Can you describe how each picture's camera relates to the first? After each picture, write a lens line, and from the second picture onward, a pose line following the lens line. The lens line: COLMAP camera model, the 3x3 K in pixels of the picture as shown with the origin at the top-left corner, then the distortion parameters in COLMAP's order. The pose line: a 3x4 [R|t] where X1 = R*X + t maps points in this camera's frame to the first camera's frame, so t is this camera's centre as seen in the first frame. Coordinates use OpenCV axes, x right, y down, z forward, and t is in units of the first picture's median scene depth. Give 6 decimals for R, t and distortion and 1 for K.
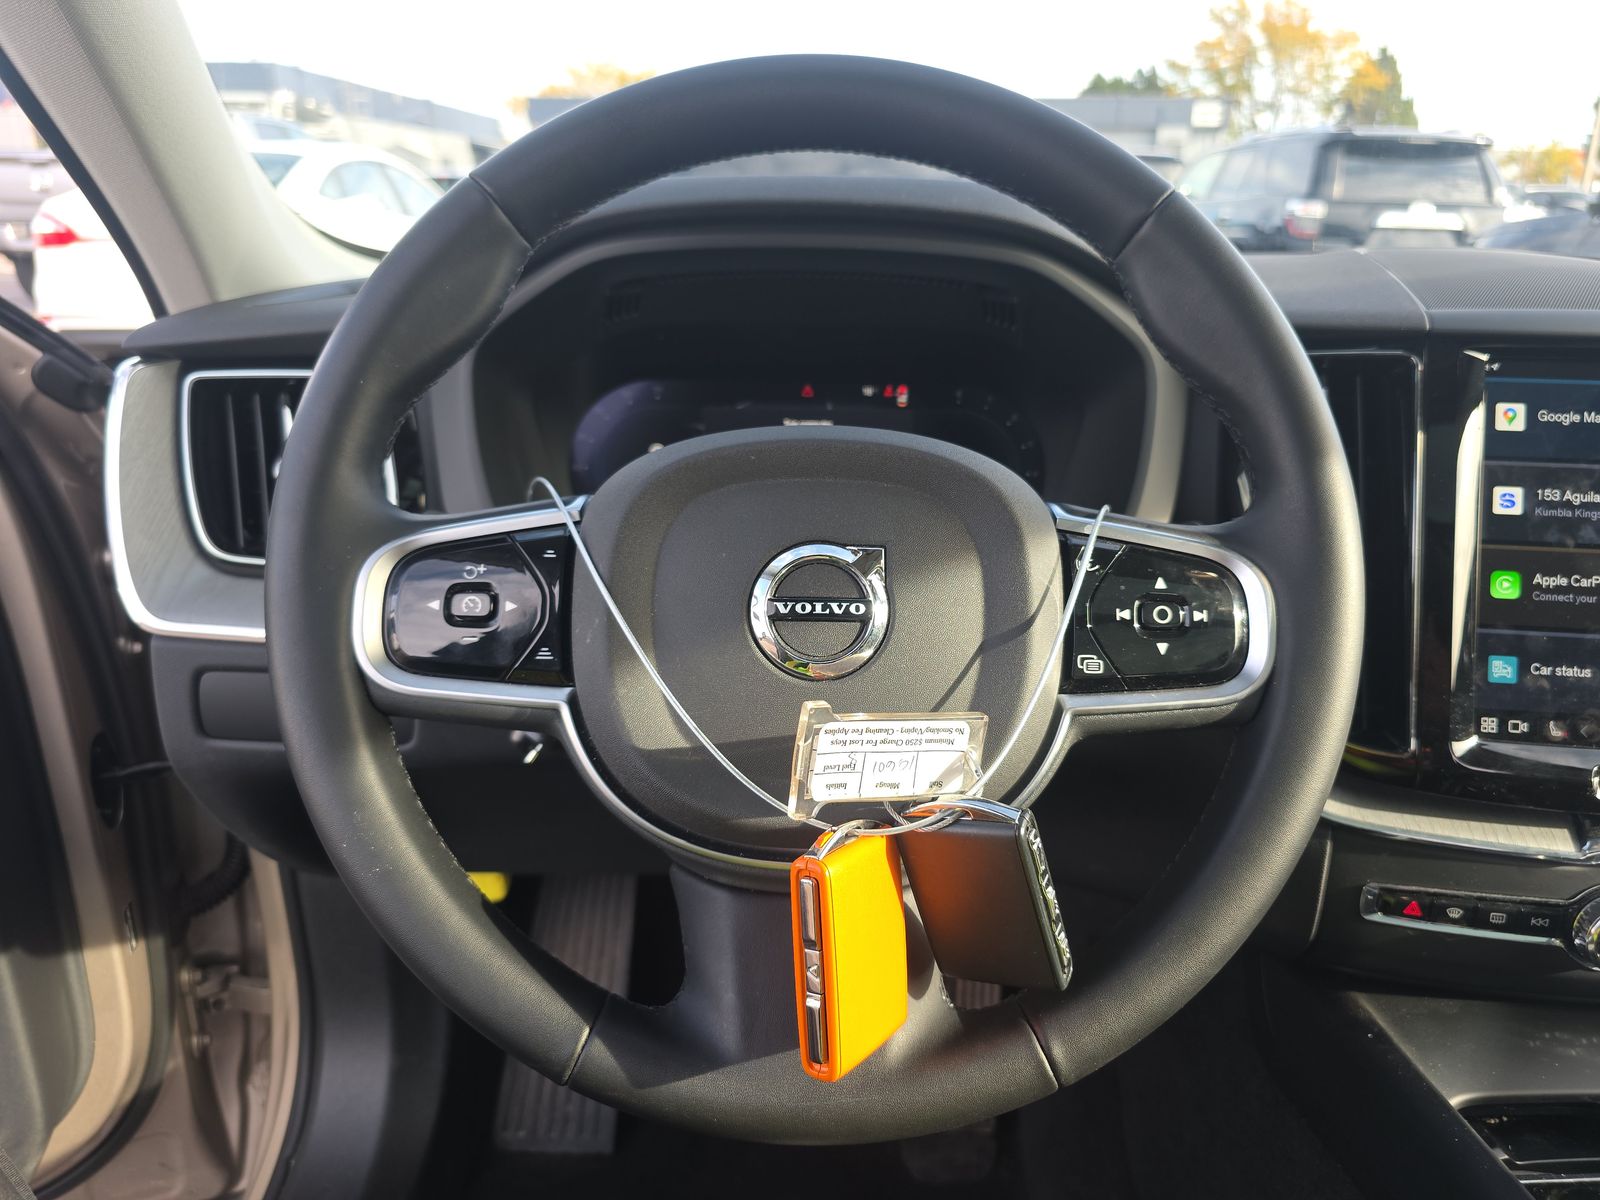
lens RADIAL K [[1064.6, 0, 794.1], [0, 1064.6, 595.4], [0, 0, 1]] dist [0.047709, -0.021484]
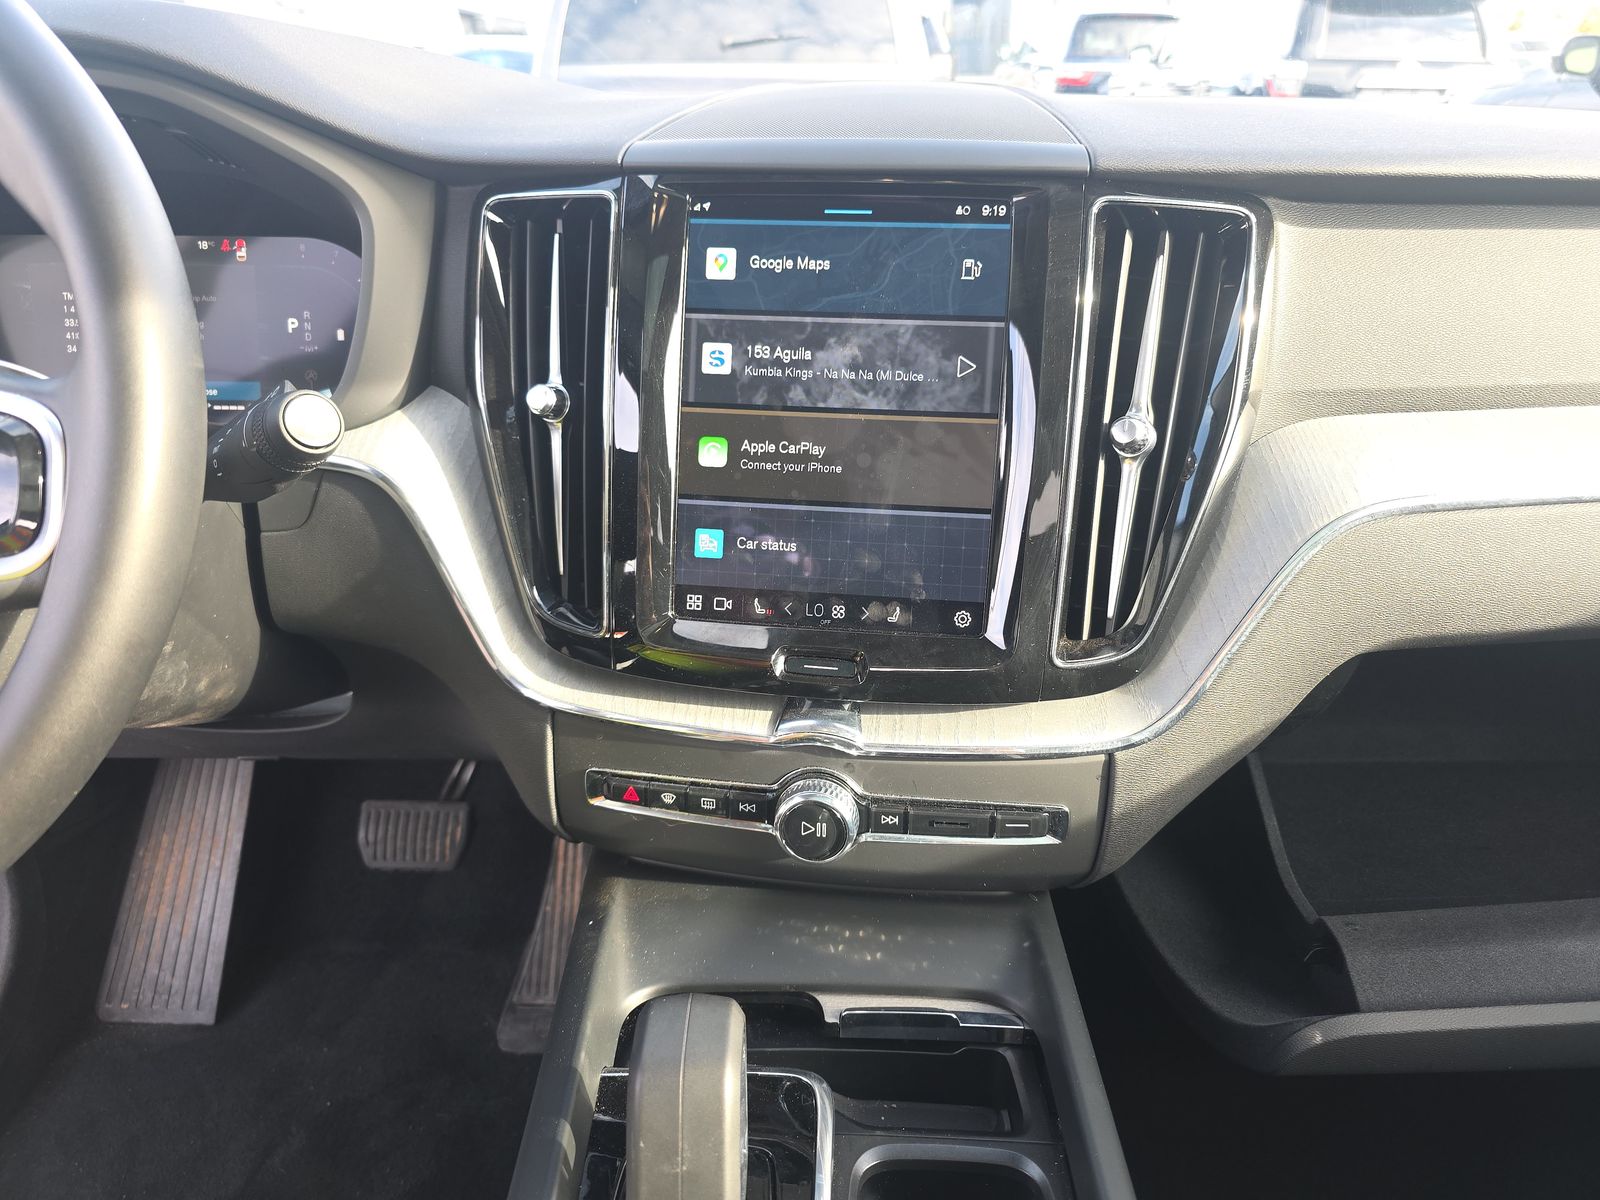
lens RADIAL K [[1064.6, 0, 799.8], [0, 1064.6, 612.8], [0, 0, 1]] dist [0.047709, -0.021484]
pose [[0.998195, 0.006893, -0.059652, 0.785848], [-0.000684, 0.994631, 0.103484, 0.032755], [0.060045, -0.103257, 0.992841, 0.087827]]
